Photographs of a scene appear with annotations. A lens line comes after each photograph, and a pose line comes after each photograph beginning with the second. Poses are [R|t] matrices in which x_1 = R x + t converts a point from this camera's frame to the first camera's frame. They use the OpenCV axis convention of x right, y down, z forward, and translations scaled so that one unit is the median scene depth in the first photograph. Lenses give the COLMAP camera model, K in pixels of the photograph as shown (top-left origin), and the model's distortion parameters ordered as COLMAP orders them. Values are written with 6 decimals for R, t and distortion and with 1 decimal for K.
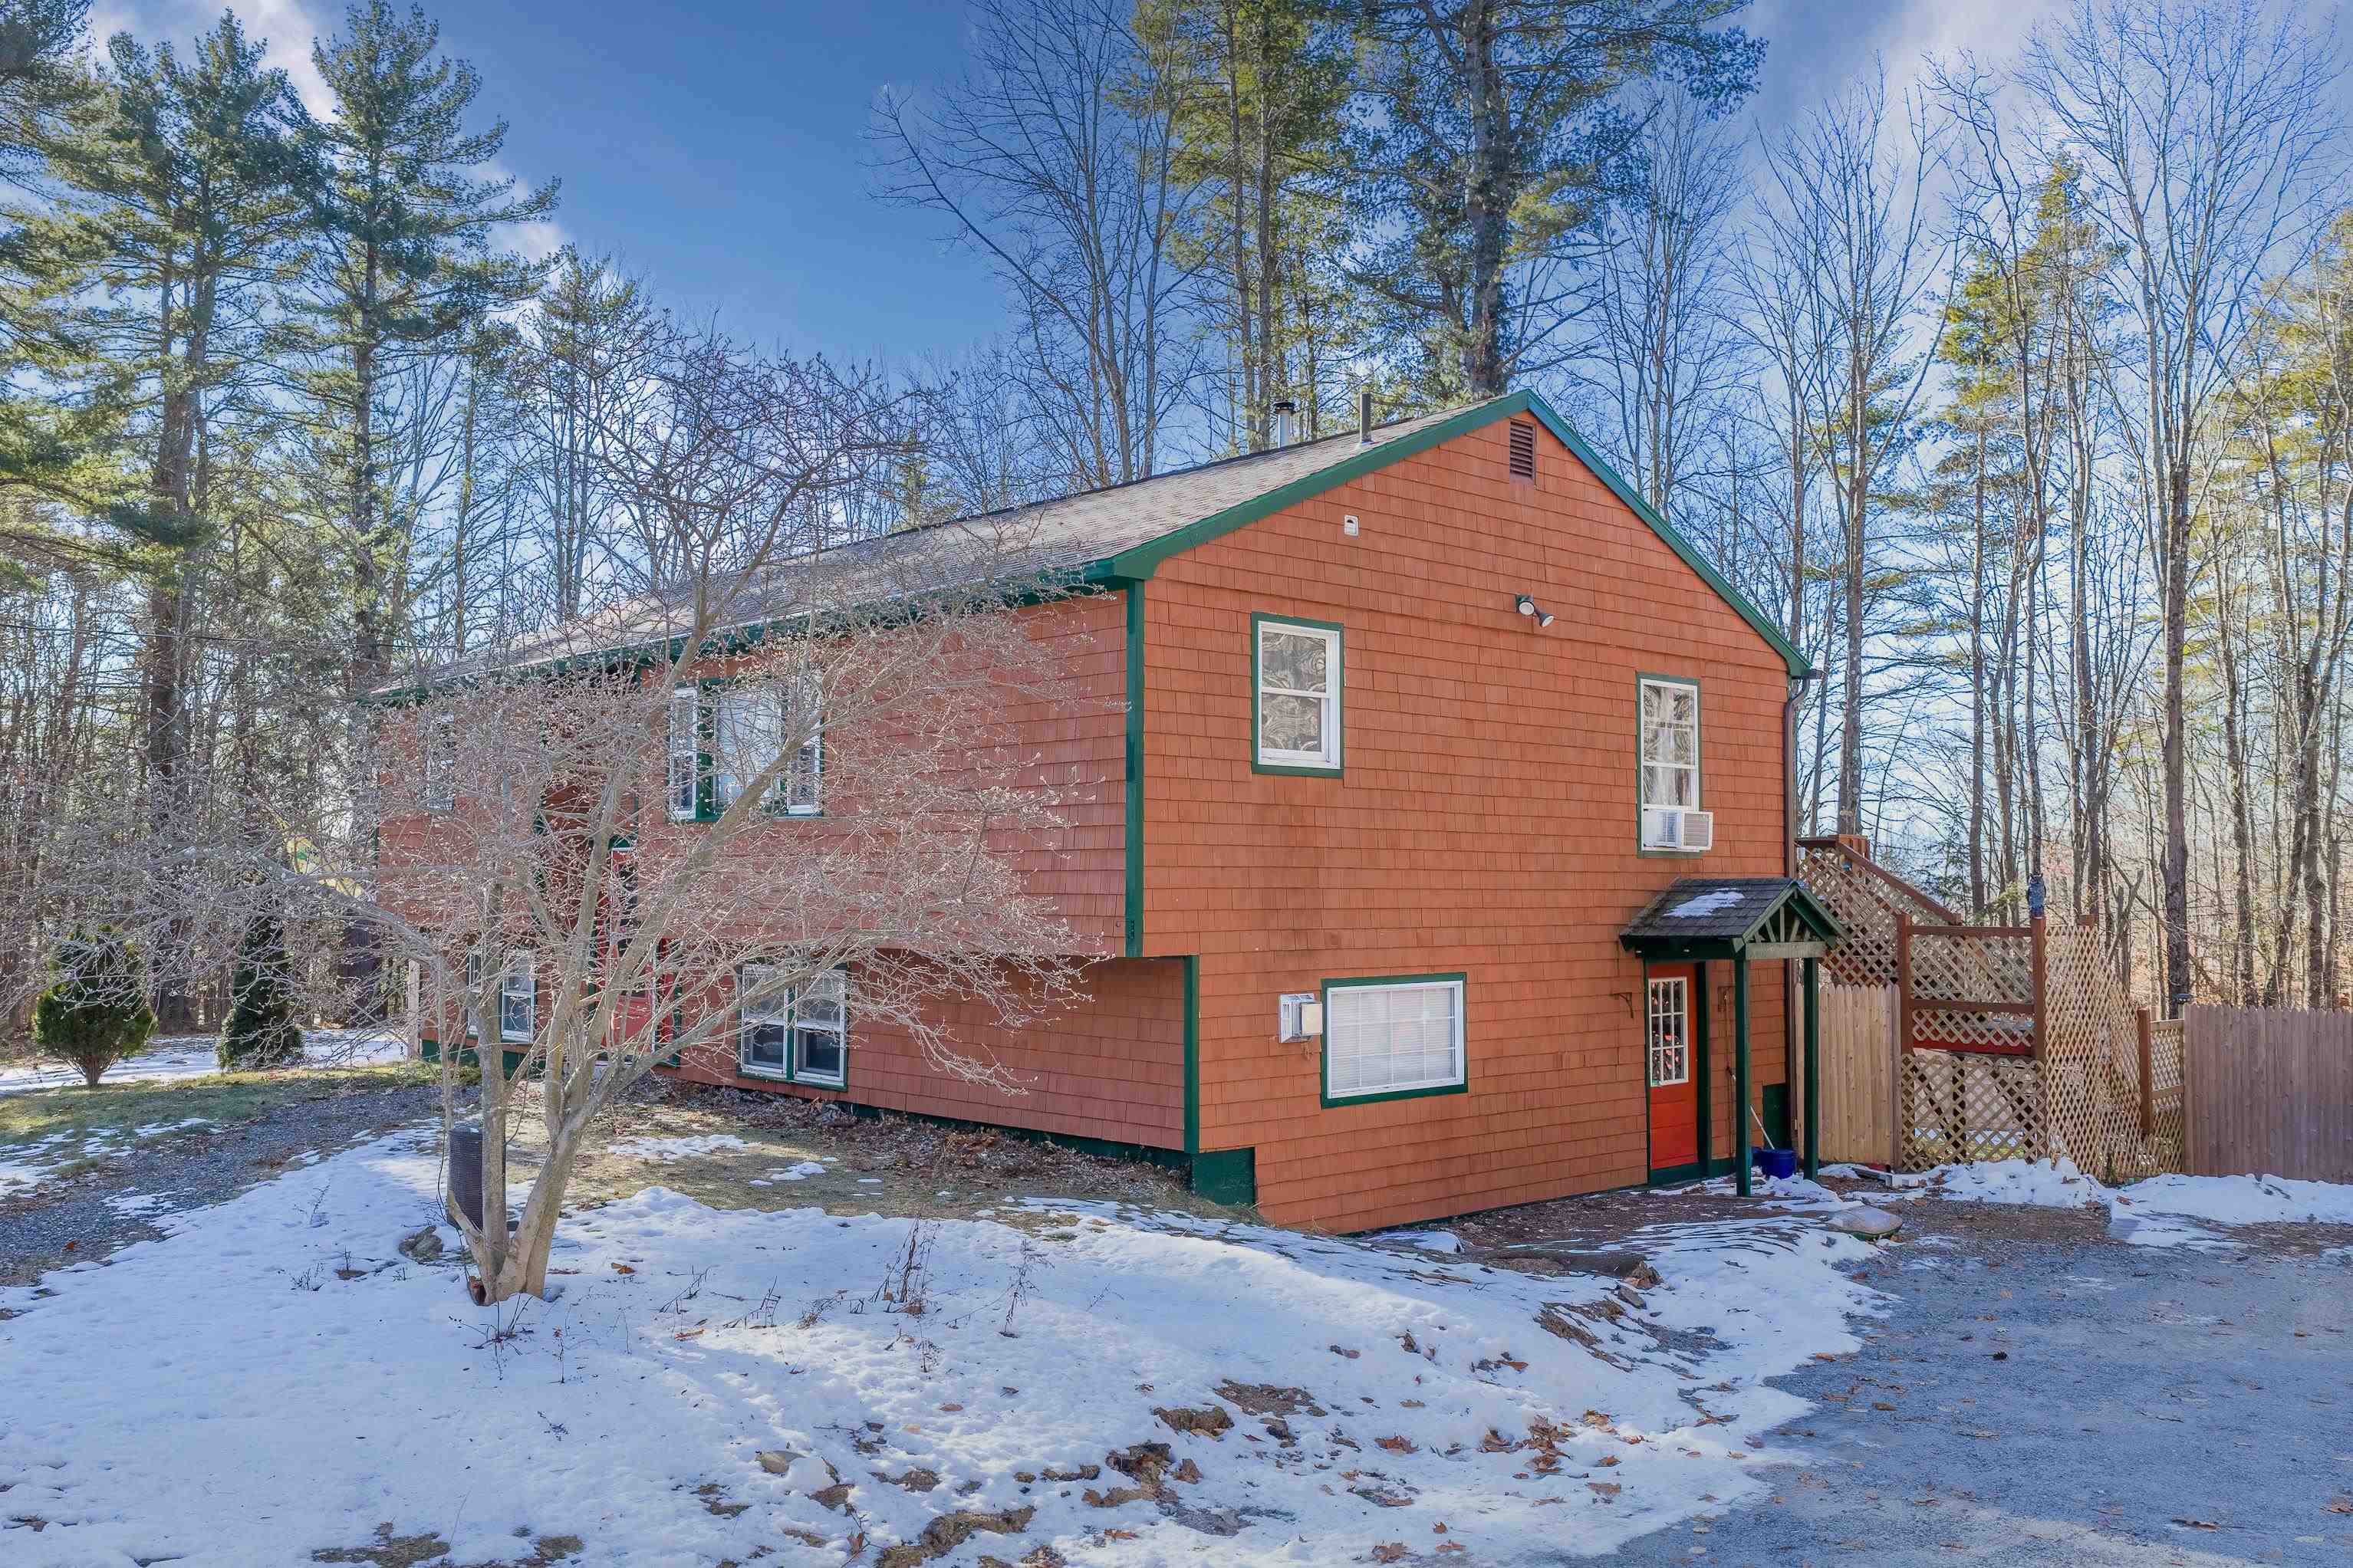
lens RADIAL K [[1974.1, 0, 1200.9], [0, 1974.1, 772.5], [0, 0, 1]] dist [0.020978, -0.015800]
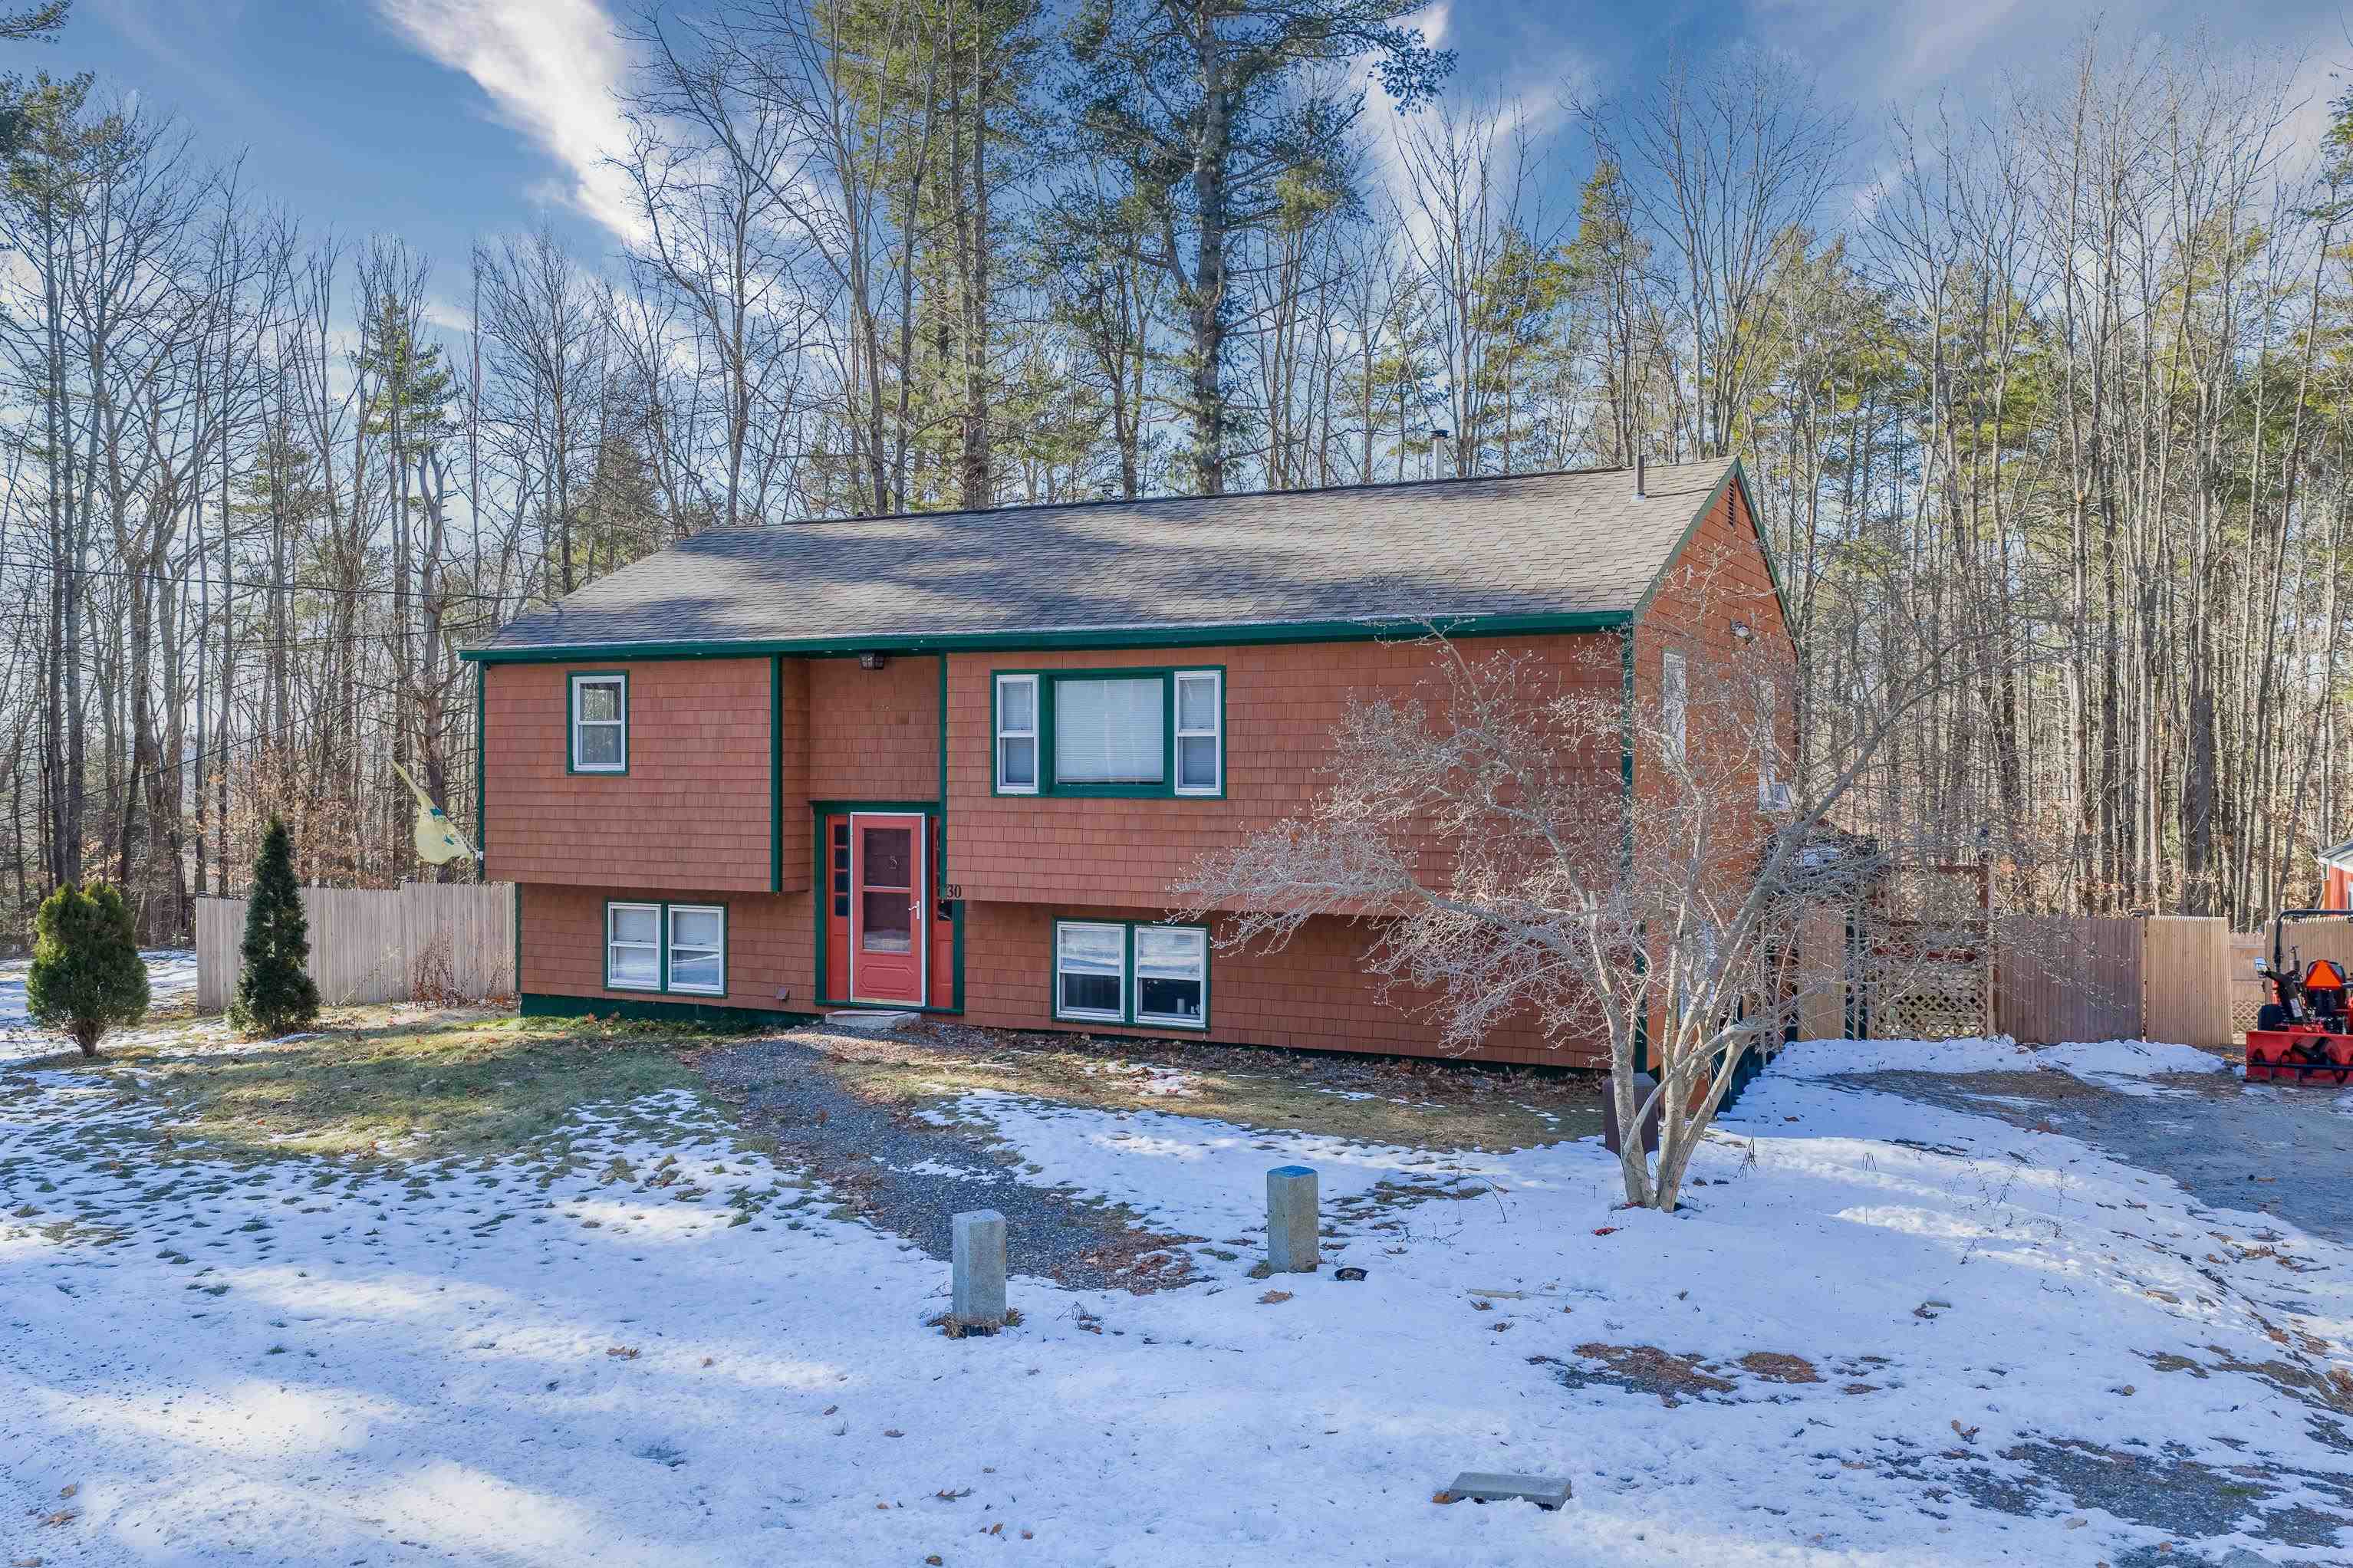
lens RADIAL K [[1974.1, 0, 1185.8], [0, 1974.1, 773.5], [0, 0, 1]] dist [0.020978, -0.015800]
pose [[0.938446, -0.004420, 0.345397, -0.235981], [-0.018613, 0.997819, 0.063339, -0.025229], [-0.344923, -0.065869, 0.936317, -0.028710]]
